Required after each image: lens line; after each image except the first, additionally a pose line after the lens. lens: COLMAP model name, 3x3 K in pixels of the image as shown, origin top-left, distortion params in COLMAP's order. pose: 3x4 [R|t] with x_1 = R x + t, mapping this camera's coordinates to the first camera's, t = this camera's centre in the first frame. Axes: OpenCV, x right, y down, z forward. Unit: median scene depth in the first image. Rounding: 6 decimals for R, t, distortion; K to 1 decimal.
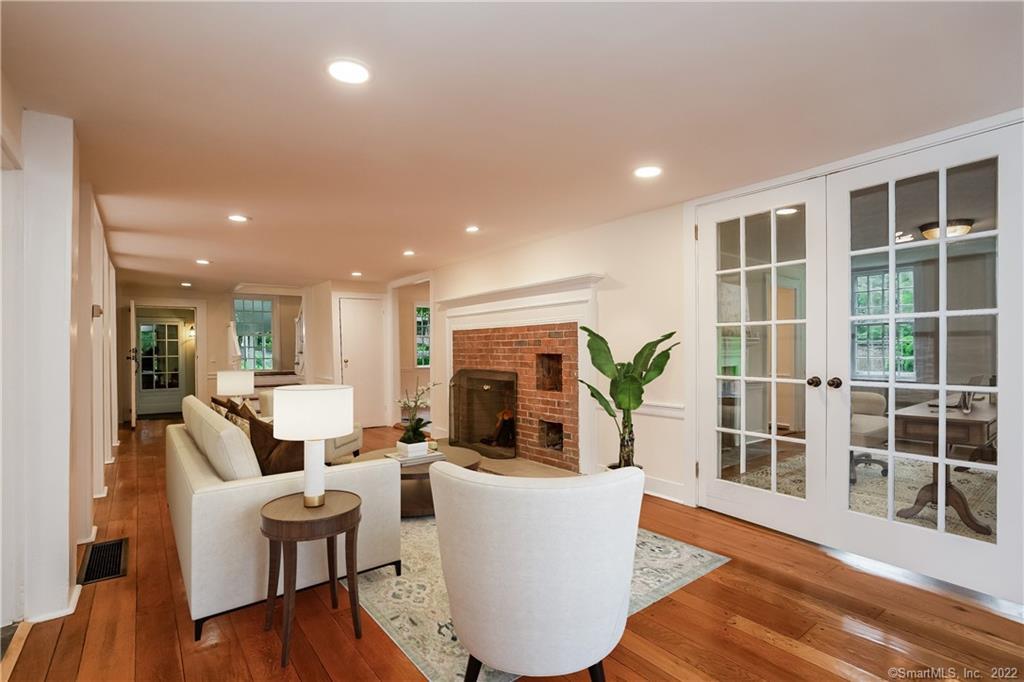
lens RADIAL K [[506.6, 0, 513.3], [0, 506.6, 344.5], [0, 0, 1]] dist [-0.026403, 0.029744]
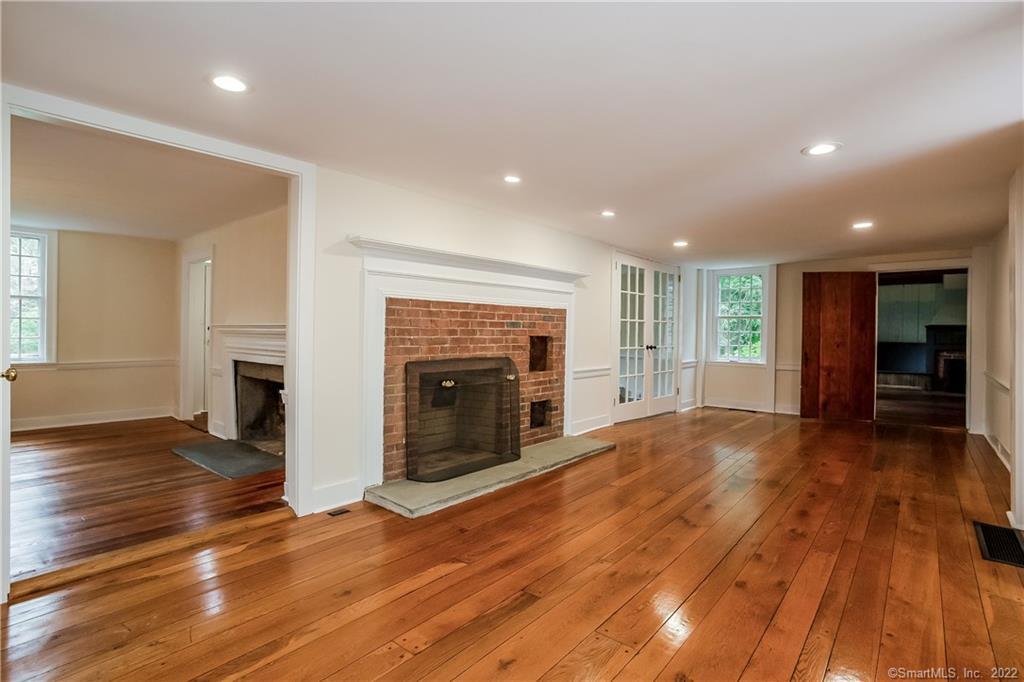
lens RADIAL K [[506.6, 0, 513.3], [0, 506.6, 344.5], [0, 0, 1]] dist [-0.026403, 0.029744]
pose [[-0.216496, -0.004024, 0.976275, -0.899449], [-0.001486, 0.999992, 0.003793, 0.030511], [-0.976282, -0.000630, -0.216500, 1.228909]]
